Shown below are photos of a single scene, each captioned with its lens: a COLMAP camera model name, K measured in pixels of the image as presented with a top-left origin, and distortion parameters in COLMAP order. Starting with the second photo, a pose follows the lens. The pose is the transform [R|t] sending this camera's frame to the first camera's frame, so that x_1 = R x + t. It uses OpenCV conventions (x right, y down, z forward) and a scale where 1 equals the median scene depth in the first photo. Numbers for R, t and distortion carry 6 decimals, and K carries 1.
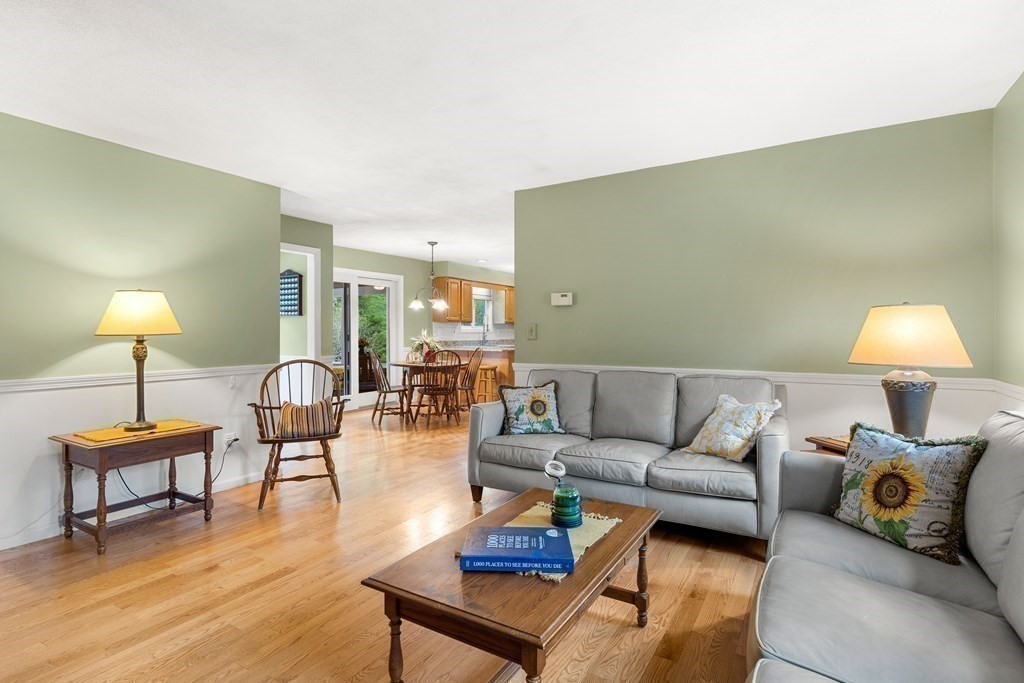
lens RADIAL K [[516.4, 0, 508.8], [0, 516.4, 333.7], [0, 0, 1]] dist [-0.004842, 0.002402]
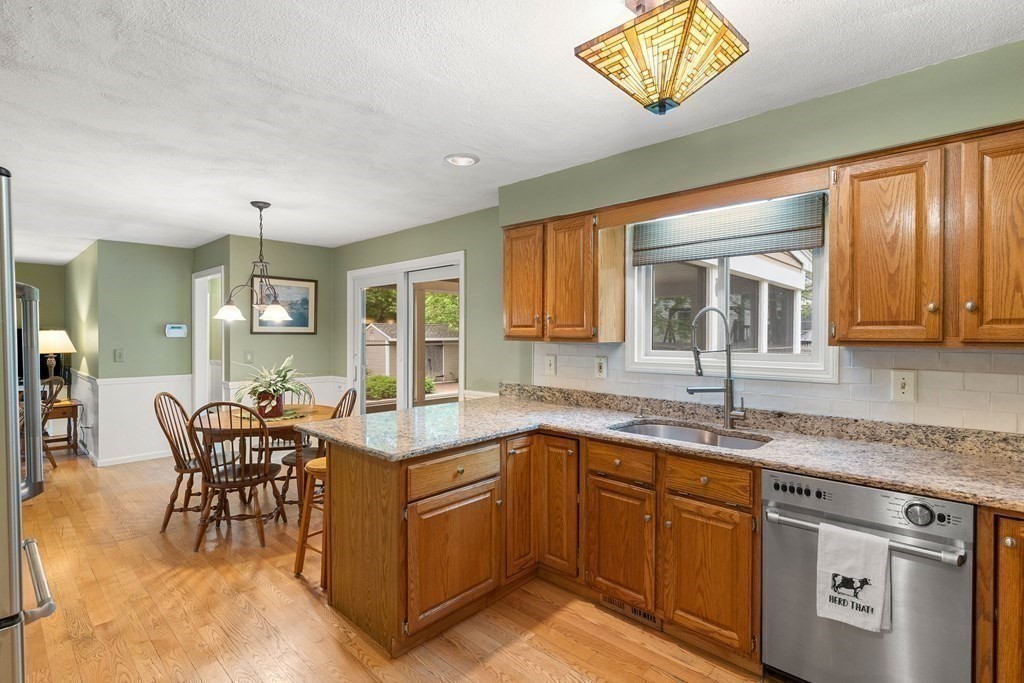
lens RADIAL K [[498.6, 0, 507.7], [0, 498.6, 338.5], [0, 0, 1]] dist [0.003722, -0.001693]
pose [[-0.218200, 0.011780, -0.975833, 0.316434], [-0.004564, 0.999904, 0.013091, -0.036289], [0.975893, 0.007310, -0.218126, 1.348363]]
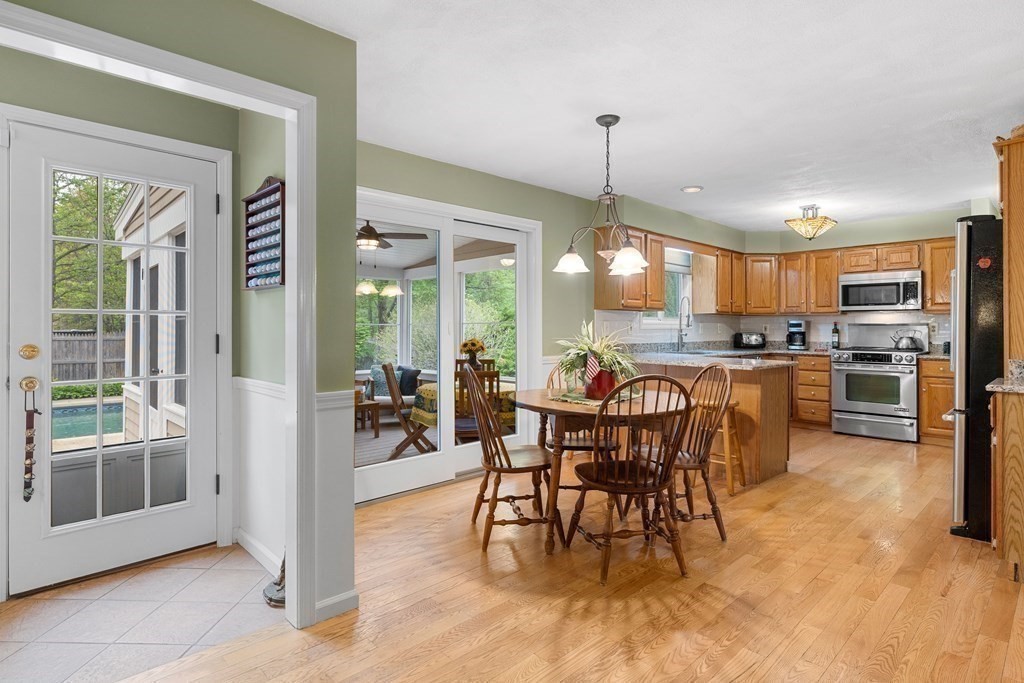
lens RADIAL K [[533.9, 0, 510.6], [0, 533.9, 331.0], [0, 0, 1]] dist [-0.005604, 0.001134]
pose [[0.965977, 0.001681, -0.258624, -0.109245], [-0.001610, 0.999999, 0.000488, 0.000207], [0.258624, -0.000055, 0.965978, 0.541324]]
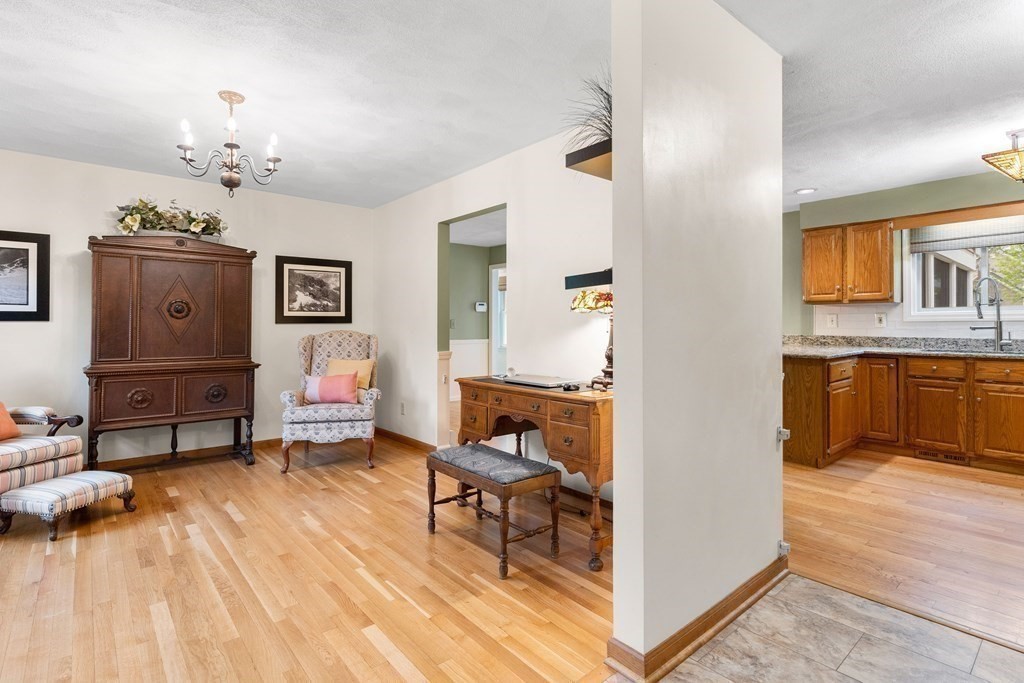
lens RADIAL K [[498.6, 0, 509.6], [0, 498.6, 319.9], [0, 0, 1]] dist [0.003722, -0.001693]
pose [[-0.329545, -0.006504, -0.944118, 0.674756], [-0.001513, 0.999979, -0.006361, -0.000172], [0.944139, -0.000668, -0.329548, 1.077189]]
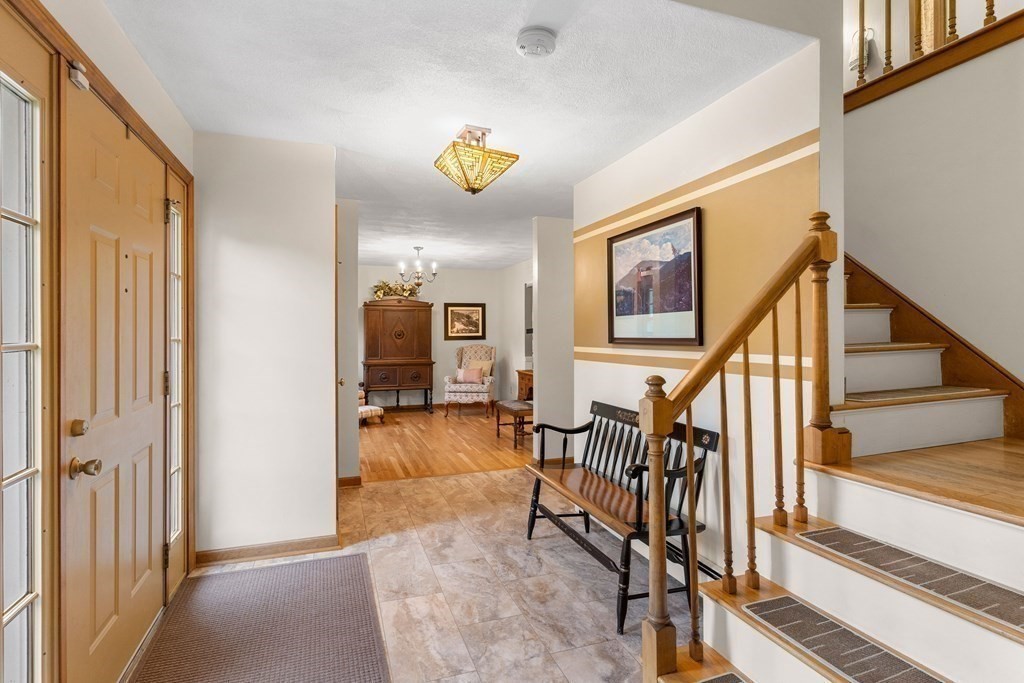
lens RADIAL K [[498.6, 0, 514.5], [0, 498.6, 332.9], [0, 0, 1]] dist [0.003722, -0.001693]
pose [[-0.633447, 0.008821, -0.773736, 0.975401], [0.003513, 0.999958, 0.008524, -0.026333], [0.773778, 0.002681, -0.633451, 1.458306]]
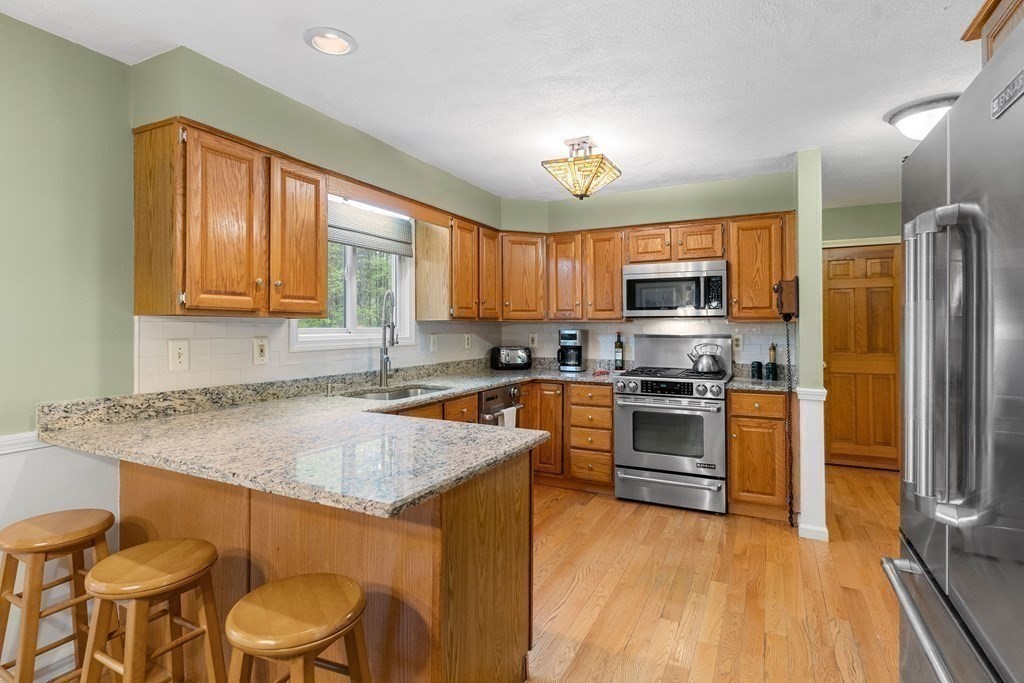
lens RADIAL K [[516.4, 0, 512.3], [0, 516.4, 333.8], [0, 0, 1]] dist [-0.004842, 0.002402]
pose [[0.996561, -0.004582, 0.082741, 0.009217], [0.003900, 0.999957, 0.008400, -0.019292], [-0.082775, -0.008048, 0.996536, 0.945558]]
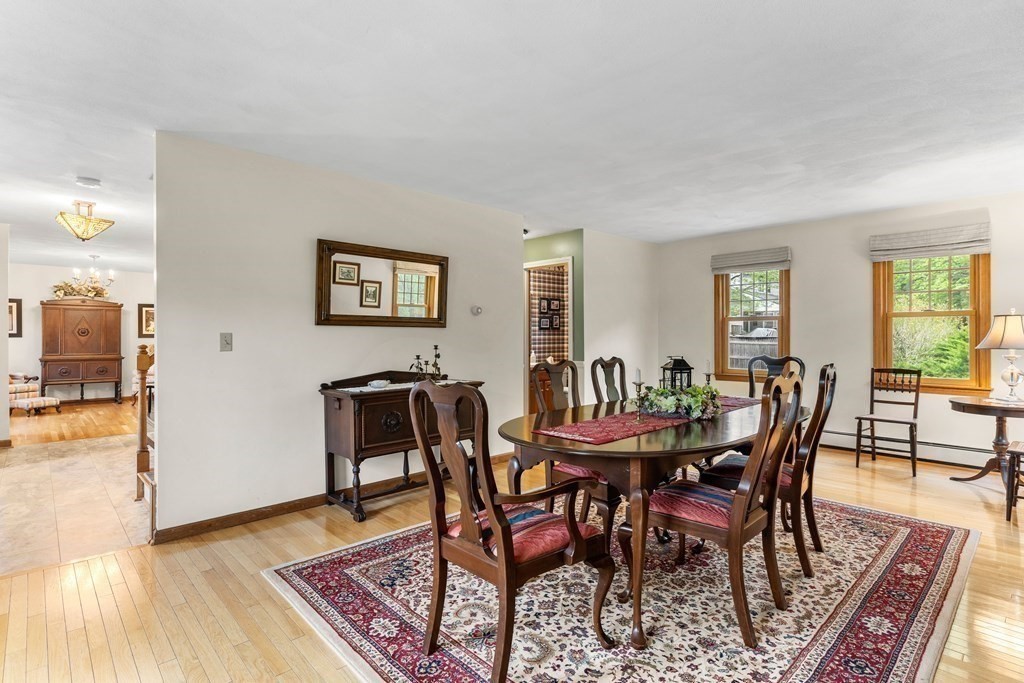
lens RADIAL K [[516.4, 0, 517.4], [0, 516.4, 337.5], [0, 0, 1]] dist [-0.004842, 0.002402]
pose [[-0.284897, 0.009550, -0.958511, 1.165249], [-0.004095, 0.999929, 0.011180, -0.019069], [0.958549, 0.007110, -0.284837, 1.903909]]
